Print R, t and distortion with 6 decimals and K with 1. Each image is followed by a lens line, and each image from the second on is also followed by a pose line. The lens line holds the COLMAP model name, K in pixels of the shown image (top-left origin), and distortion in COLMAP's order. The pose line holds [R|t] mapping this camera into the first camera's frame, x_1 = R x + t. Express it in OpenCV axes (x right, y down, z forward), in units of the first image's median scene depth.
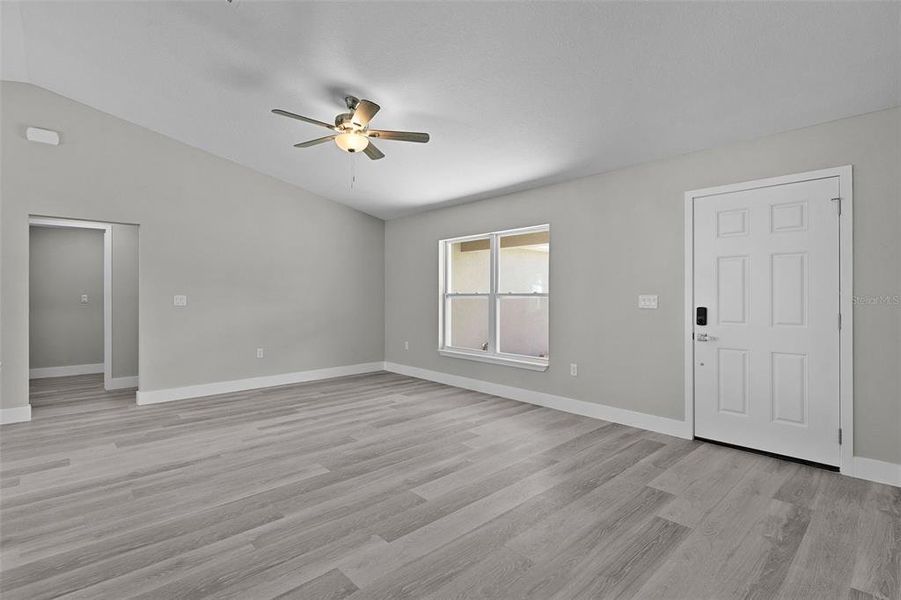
lens RADIAL K [[429.2, 0, 458.4], [0, 429.2, 300.1], [0, 0, 1]] dist [-0.000448, 0.000190]
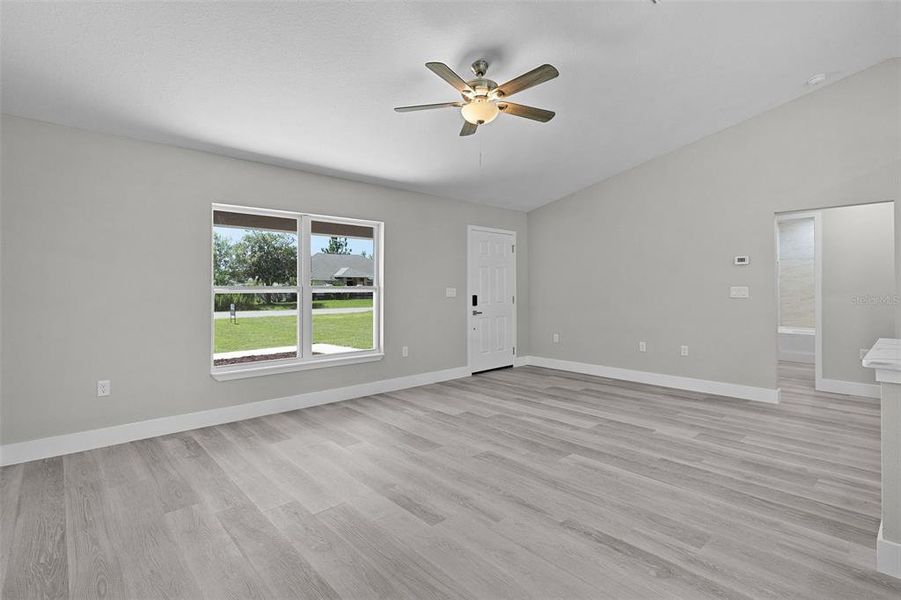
lens RADIAL K [[429.2, 0, 452.1], [0, 429.2, 294.0], [0, 0, 1]] dist [-0.000448, 0.000190]
pose [[0.022369, -0.015045, 0.999637, -1.344905], [0.014332, 0.999789, 0.014726, -0.016677], [-0.999647, 0.013997, 0.022580, 1.253287]]
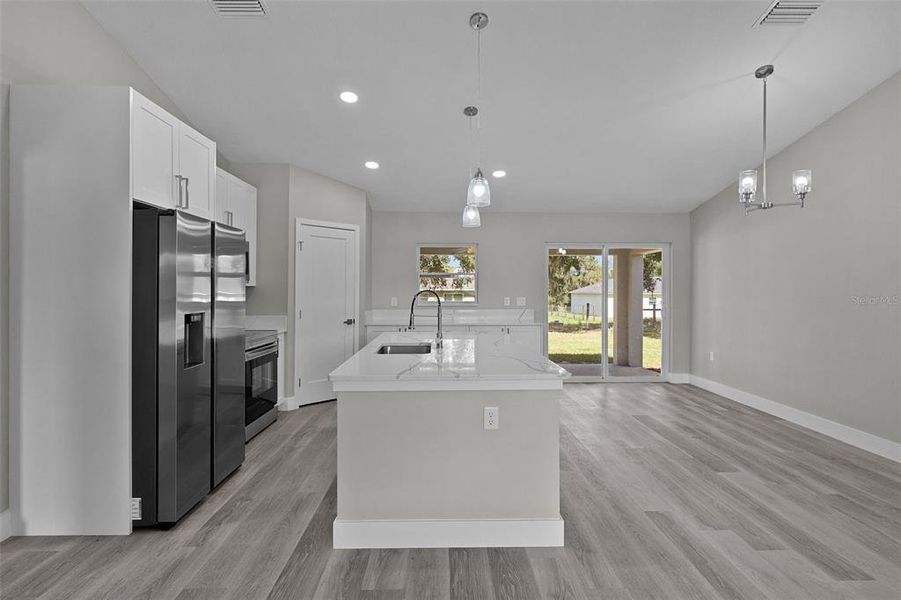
lens RADIAL K [[461.4, 0, 455.1], [0, 461.4, 288.0], [0, 0, 1]] dist [-0.006741, 0.002407]
pose [[-0.670677, -0.008302, -0.741703, -0.009622], [-0.011224, 0.999936, -0.001043, -0.045871], [0.741665, 0.007626, -0.670727, 1.053664]]
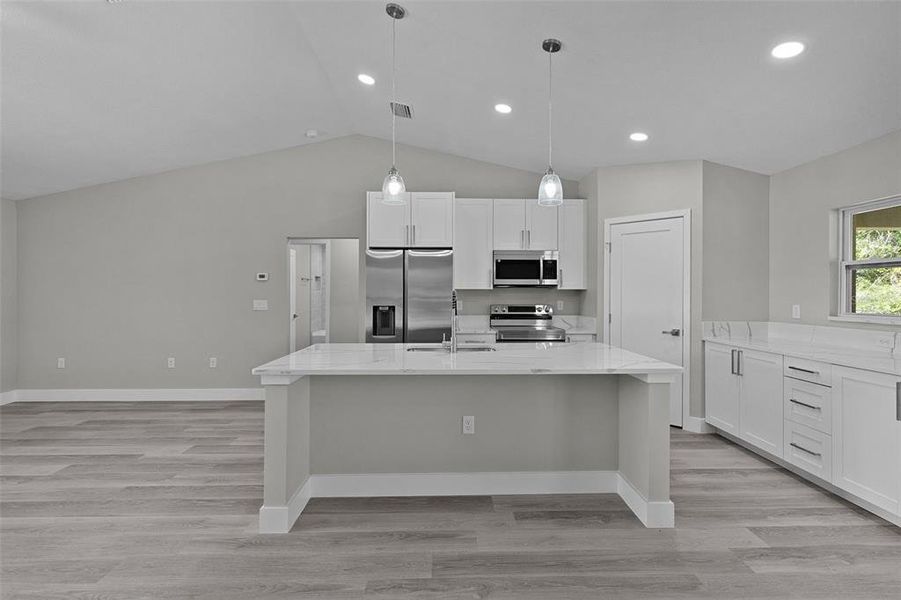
lens RADIAL K [[429.2, 0, 453.9], [0, 429.2, 294.9], [0, 0, 1]] dist [-0.000448, 0.000190]
pose [[-0.741603, -0.007410, 0.670798, -1.509445], [0.002061, 0.999909, 0.013325, -0.047676], [-0.670836, 0.011264, -0.741520, 1.001273]]
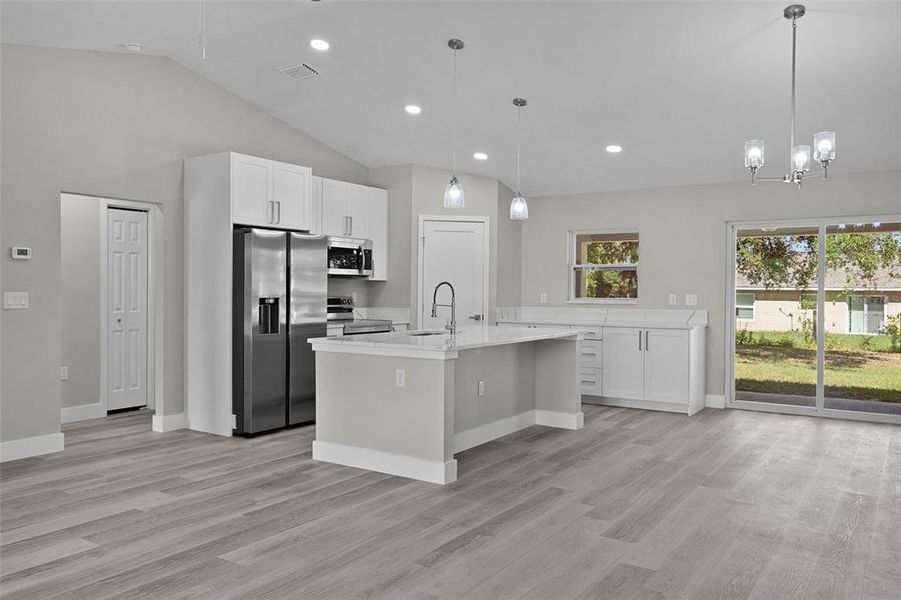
lens RADIAL K [[696.1, 0, 454.8], [0, 696.1, 300.1], [0, 0, 1]] dist [0.003879, -0.004747]
pose [[-0.974368, -0.006344, -0.224868, -0.408010], [-0.012345, 0.999604, 0.025291, -0.040985], [0.224619, 0.027419, -0.974061, 2.123469]]
